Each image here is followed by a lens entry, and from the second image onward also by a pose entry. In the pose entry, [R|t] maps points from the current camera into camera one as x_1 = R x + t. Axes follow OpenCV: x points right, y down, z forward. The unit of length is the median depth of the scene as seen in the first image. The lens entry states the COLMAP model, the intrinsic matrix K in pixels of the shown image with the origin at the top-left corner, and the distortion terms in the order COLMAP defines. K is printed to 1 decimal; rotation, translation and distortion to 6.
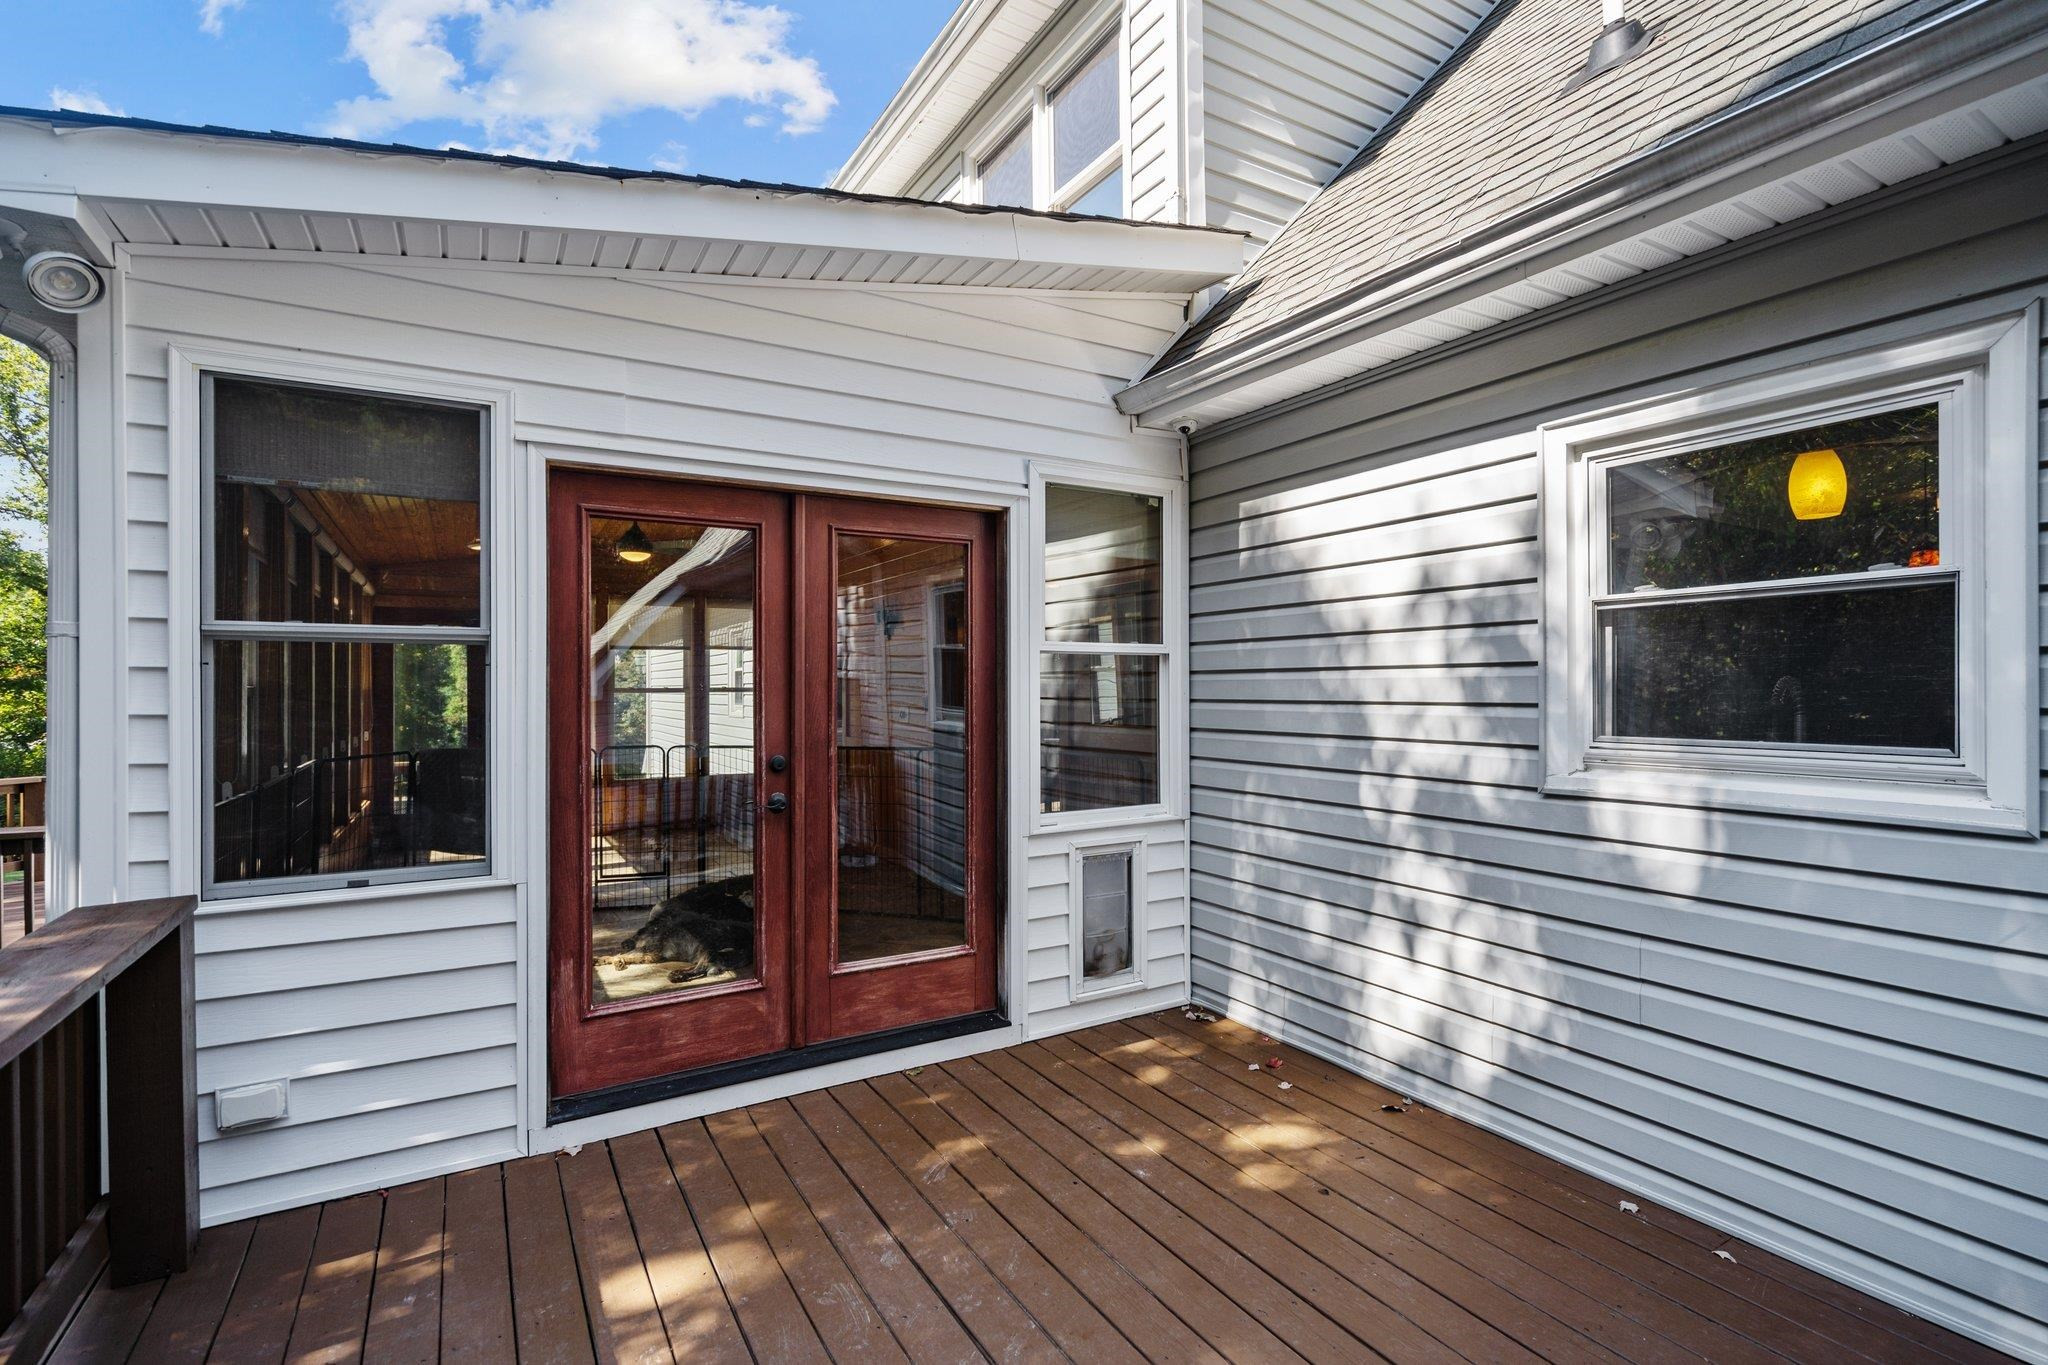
lens RADIAL K [[956.2, 0, 1023.2], [0, 956.2, 678.1], [0, 0, 1]] dist [-0.004985, 0.000112]
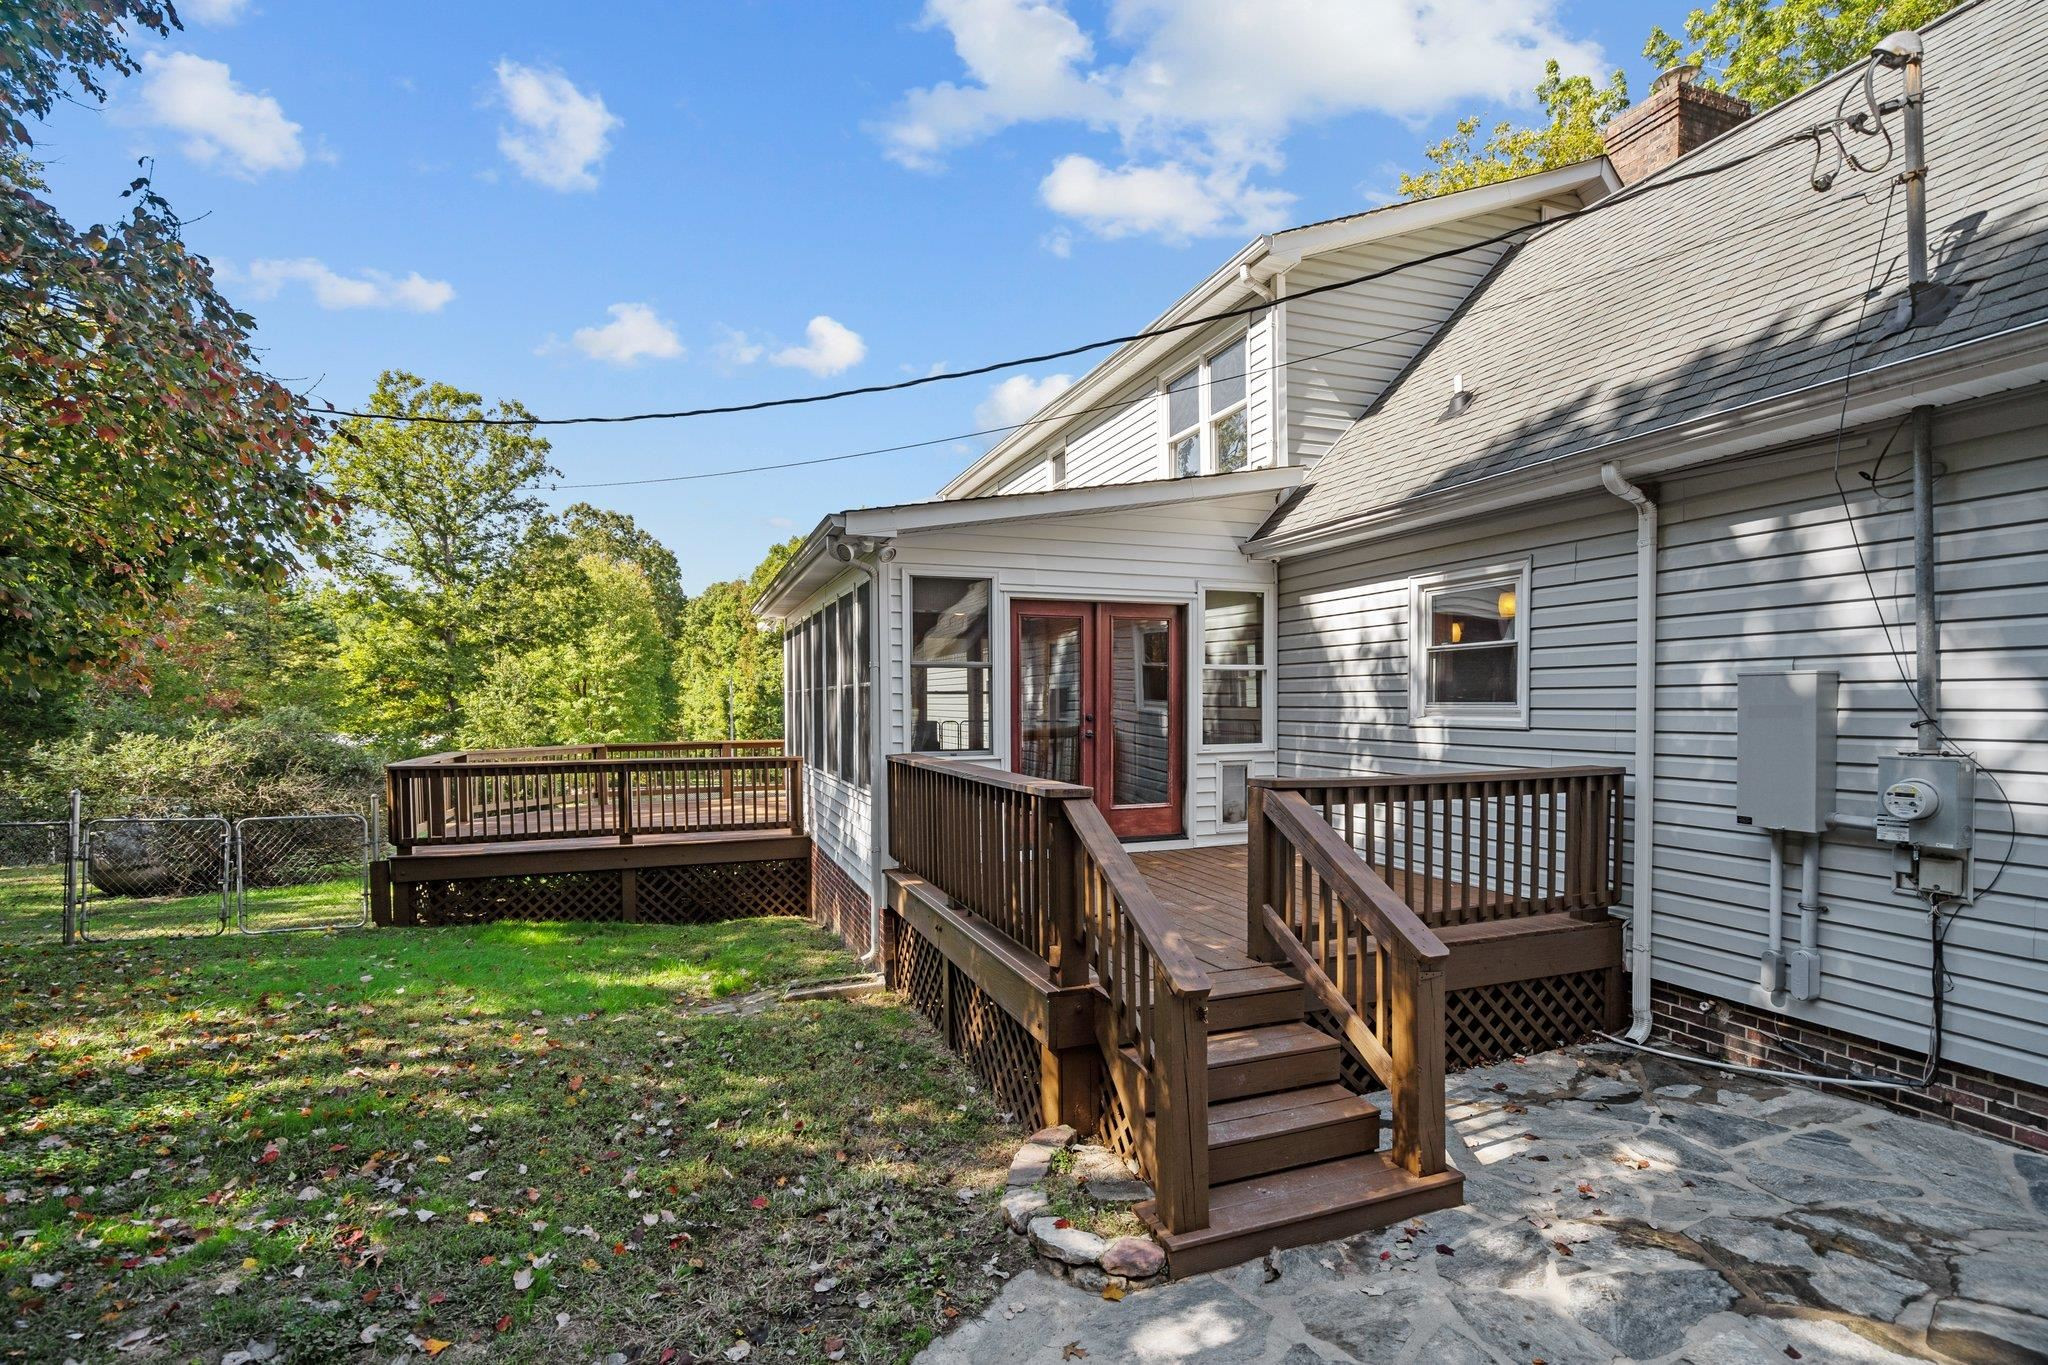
lens RADIAL K [[956.2, 0, 1039.4], [0, 956.2, 694.5], [0, 0, 1]] dist [-0.004985, 0.000112]
pose [[0.987849, 0.001304, -0.155412, -0.009621], [-0.000990, 0.999997, 0.002093, 0.025016], [0.155415, -0.001914, 0.987847, -1.169719]]
